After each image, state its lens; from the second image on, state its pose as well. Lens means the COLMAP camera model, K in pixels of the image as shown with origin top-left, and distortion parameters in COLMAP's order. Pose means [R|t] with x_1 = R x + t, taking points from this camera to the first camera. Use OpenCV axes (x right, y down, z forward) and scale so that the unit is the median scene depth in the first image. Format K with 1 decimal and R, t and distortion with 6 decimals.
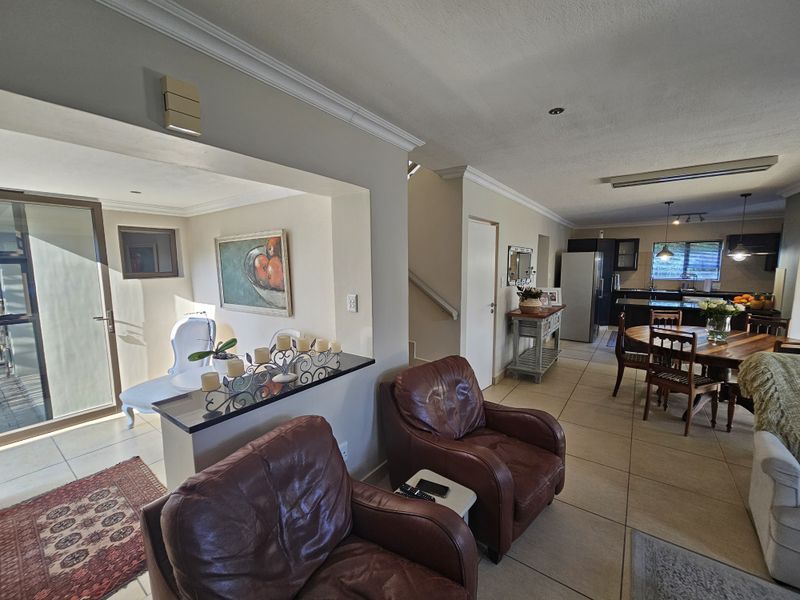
lens RADIAL K [[329.2, 0, 401.6], [0, 329.2, 299.5], [0, 0, 1]] dist [0.001013, 0.000649]
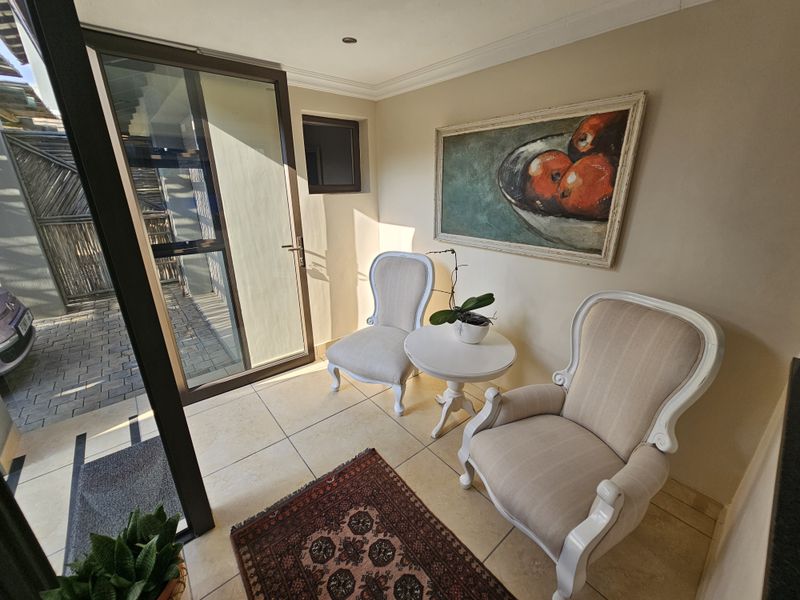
lens RADIAL K [[329.2, 0, 401.6], [0, 329.2, 299.5], [0, 0, 1]] dist [0.001013, 0.000649]
pose [[0.969977, 0.089619, -0.226084, -0.505673], [-0.034579, 0.971005, 0.236547, -0.014523], [0.240728, -0.221627, 0.944951, 0.334646]]
